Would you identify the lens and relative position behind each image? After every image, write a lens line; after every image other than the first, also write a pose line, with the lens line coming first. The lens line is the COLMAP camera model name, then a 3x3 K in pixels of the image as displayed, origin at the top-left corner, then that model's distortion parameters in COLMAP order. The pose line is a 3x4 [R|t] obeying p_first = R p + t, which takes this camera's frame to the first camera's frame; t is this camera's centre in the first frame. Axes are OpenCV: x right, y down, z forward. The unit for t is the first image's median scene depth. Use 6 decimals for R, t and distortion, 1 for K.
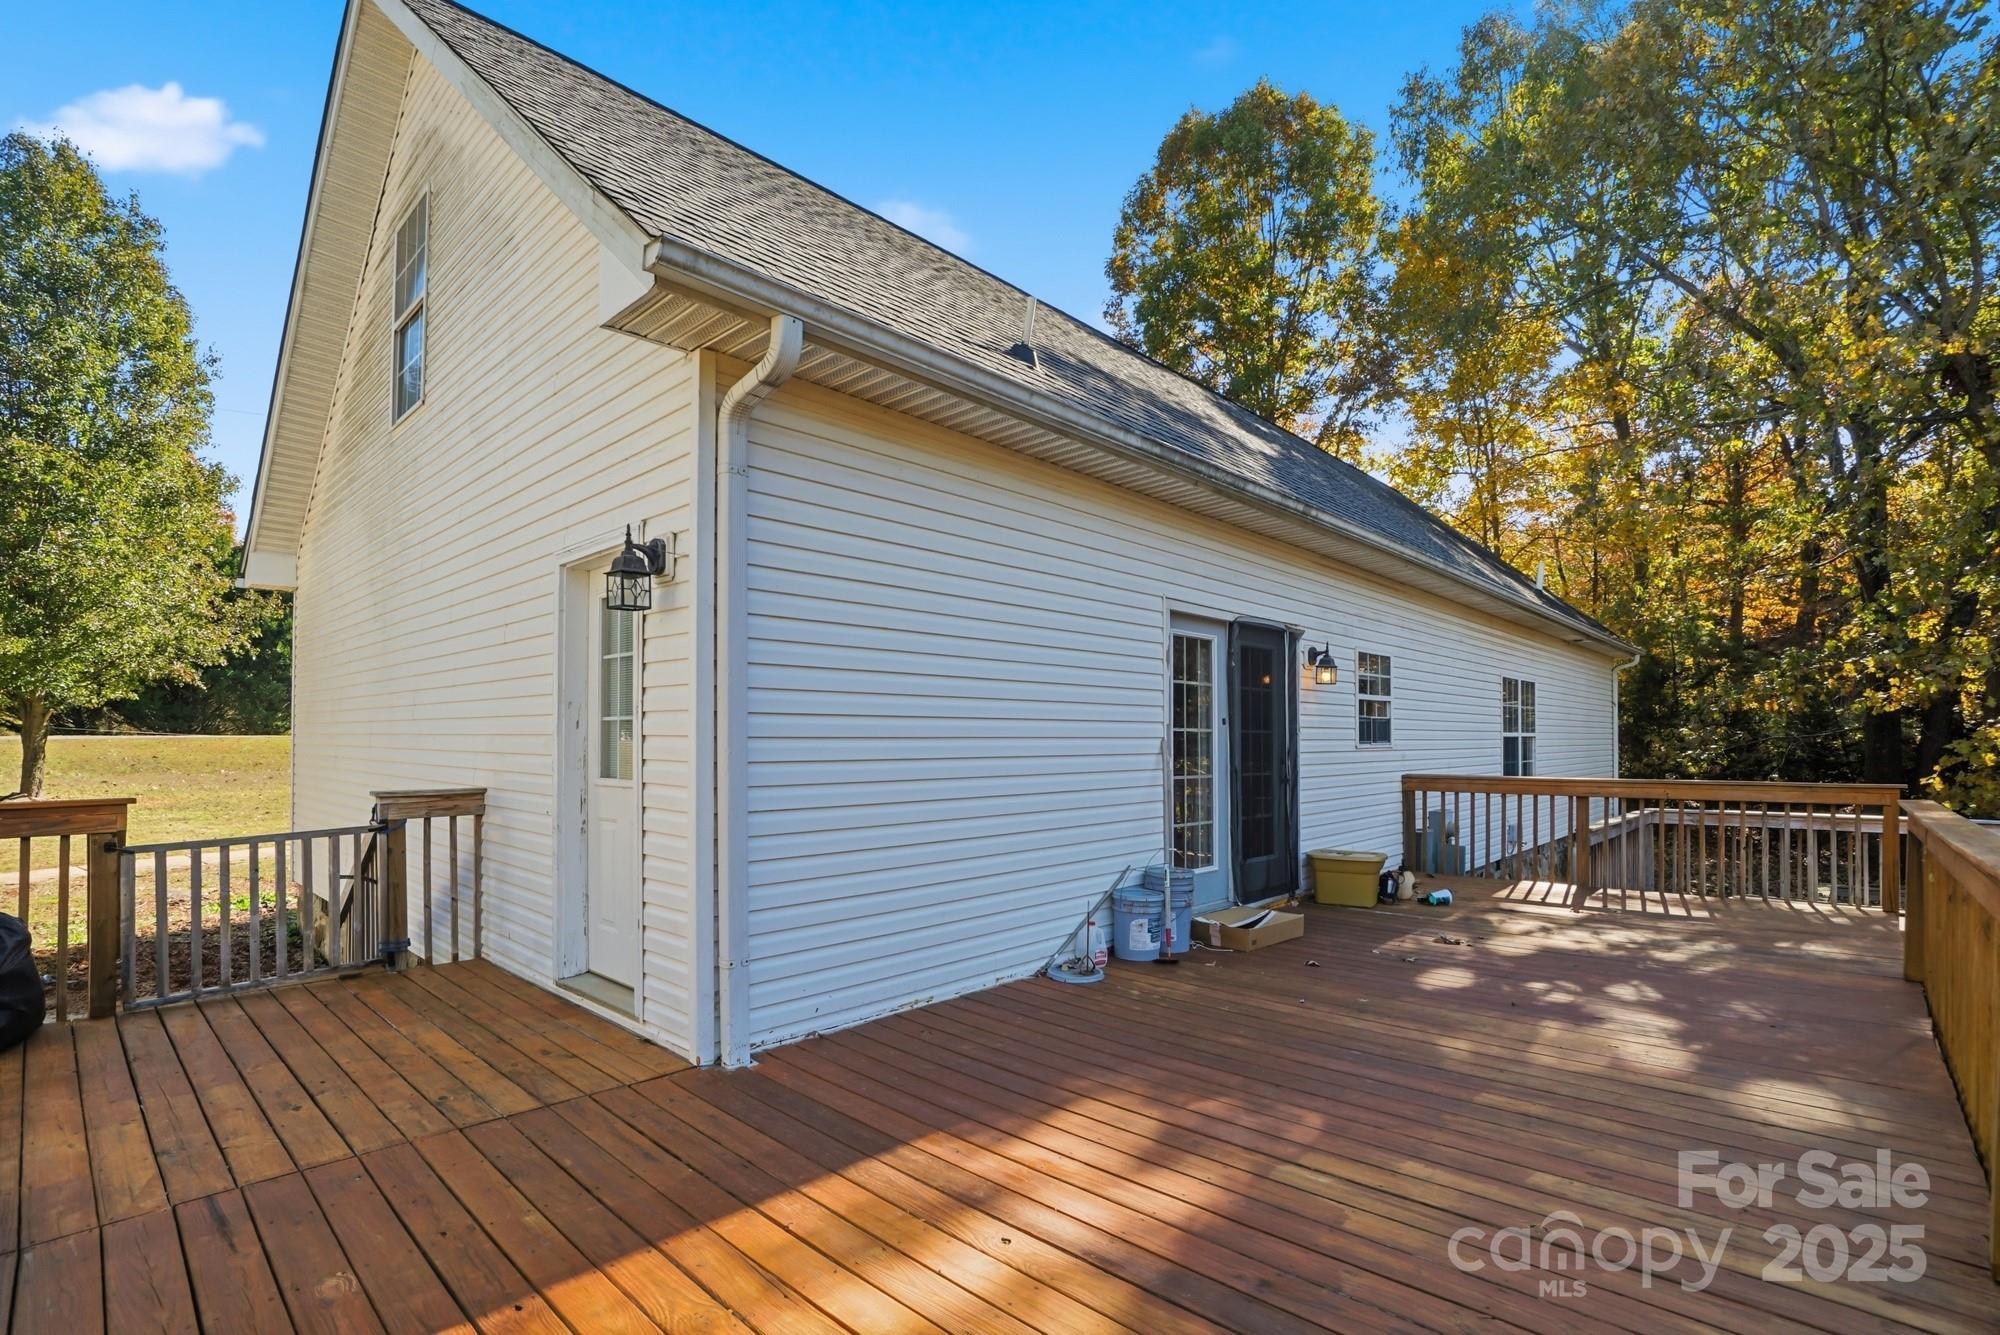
lens RADIAL K [[918.6, 0, 971.0], [0, 918.6, 674.5], [0, 0, 1]] dist [-0.042488, 0.017579]
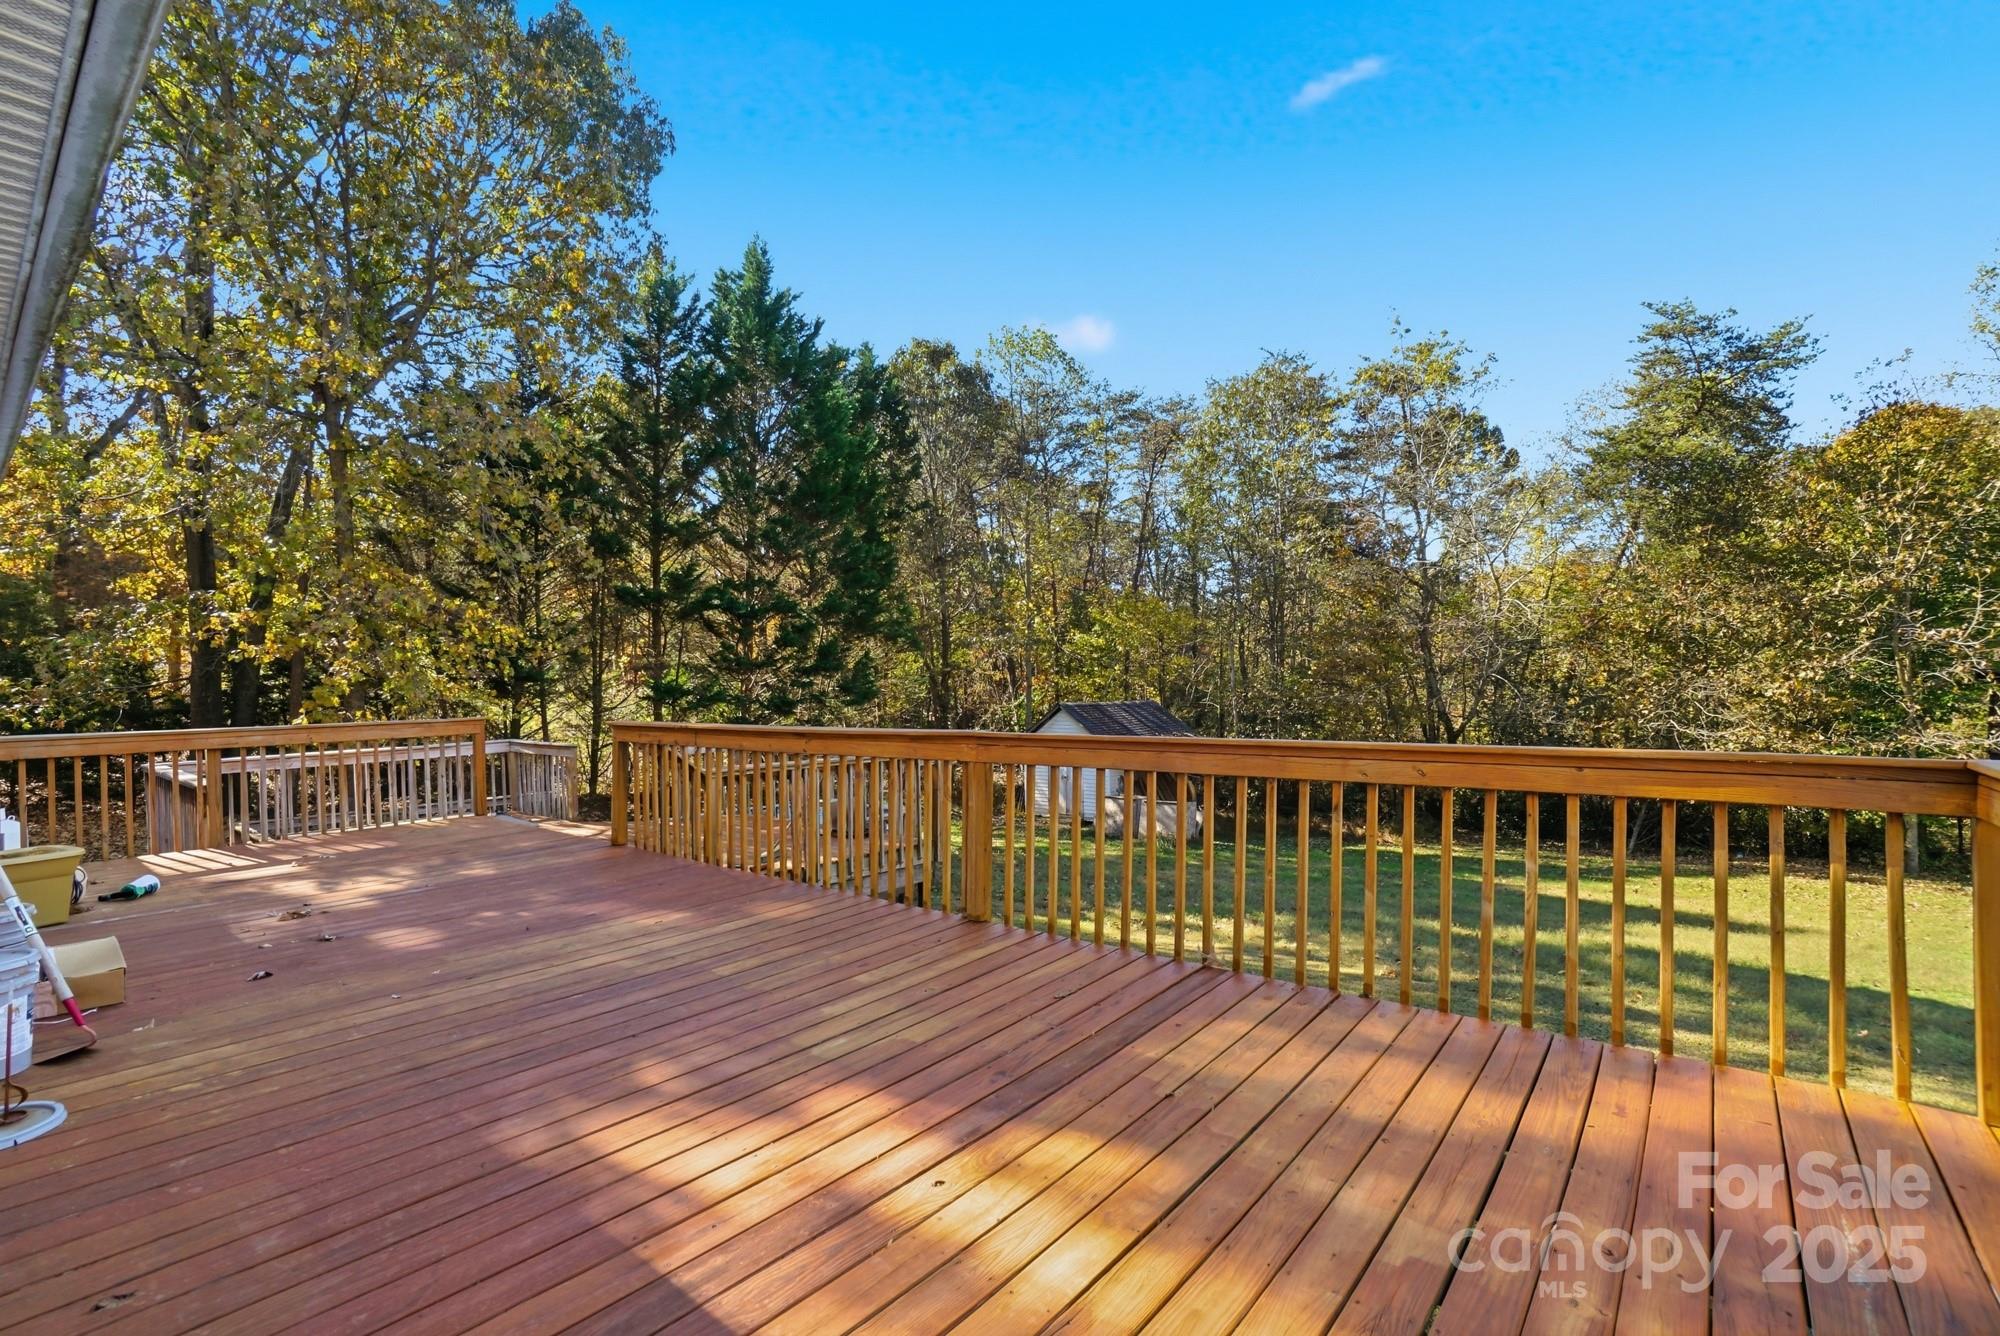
lens RADIAL K [[918.6, 0, 971.0], [0, 918.6, 675.0], [0, 0, 1]] dist [-0.042488, 0.017579]
pose [[-0.067778, 0.006134, 0.997682, -0.706100], [-0.059314, 0.998188, -0.010166, 0.065650], [-0.995936, -0.059866, -0.067291, 0.798373]]
